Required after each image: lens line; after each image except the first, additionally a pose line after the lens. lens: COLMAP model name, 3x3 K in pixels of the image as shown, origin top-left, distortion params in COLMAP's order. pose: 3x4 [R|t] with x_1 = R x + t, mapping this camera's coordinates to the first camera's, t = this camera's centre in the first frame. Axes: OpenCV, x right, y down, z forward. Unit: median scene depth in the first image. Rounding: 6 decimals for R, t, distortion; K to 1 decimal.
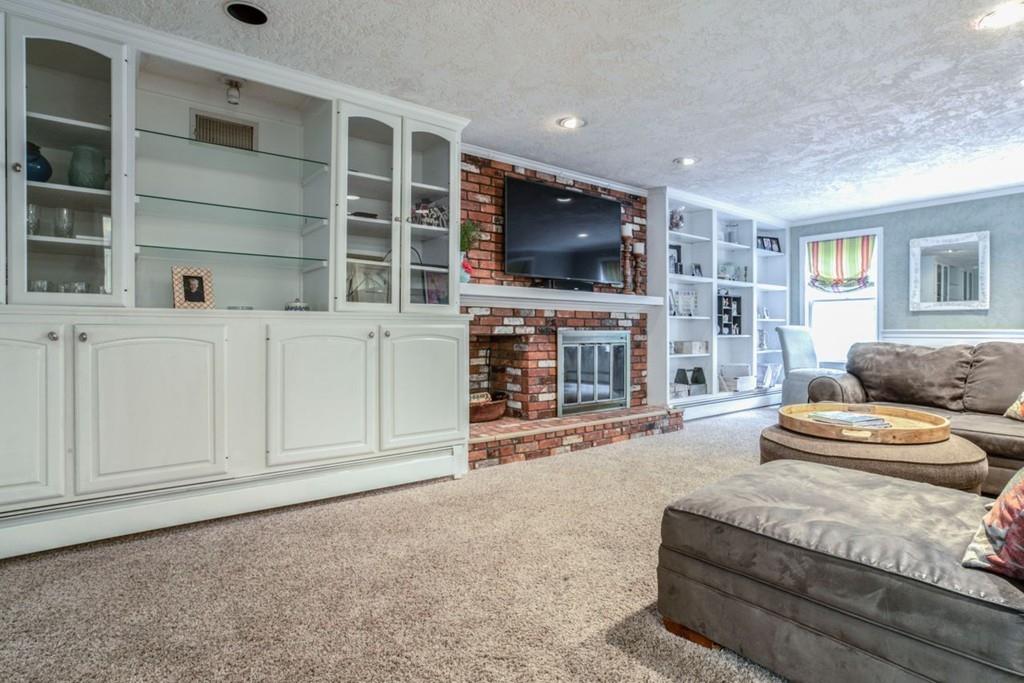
lens RADIAL K [[531.7, 0, 512.4], [0, 531.7, 335.2], [0, 0, 1]] dist [-0.023459, 0.001753]
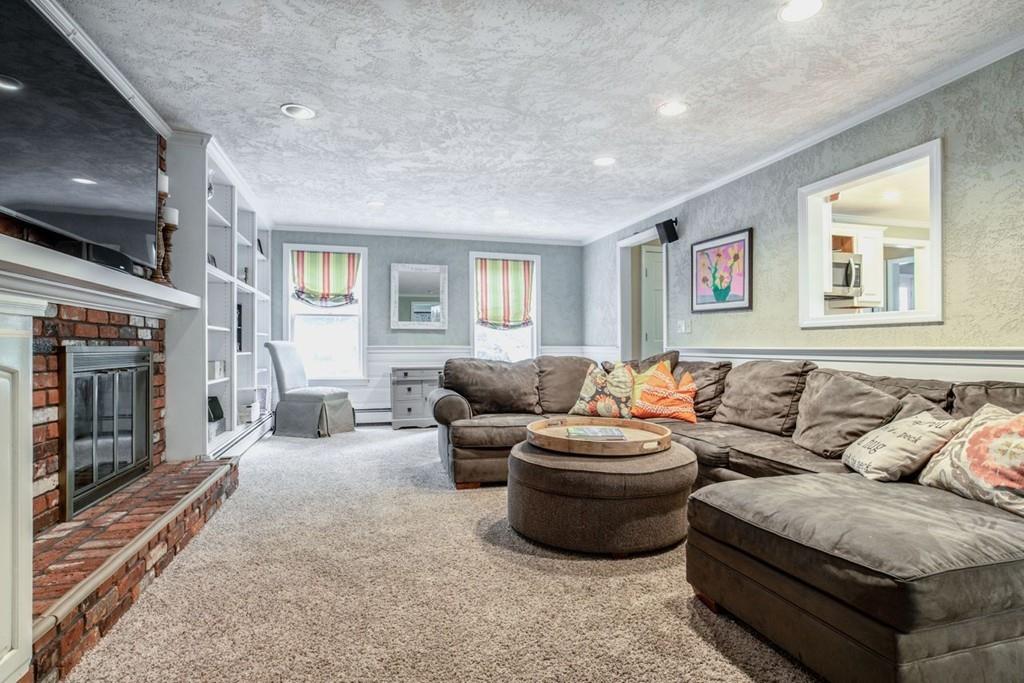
lens RADIAL K [[531.7, 0, 515.3], [0, 531.7, 346.6], [0, 0, 1]] dist [-0.023459, 0.001753]
pose [[0.370174, 0.001008, 0.928962, -0.189689], [0.006321, 0.999974, -0.003604, -0.003588], [-0.928941, 0.007206, 0.370158, 0.382121]]
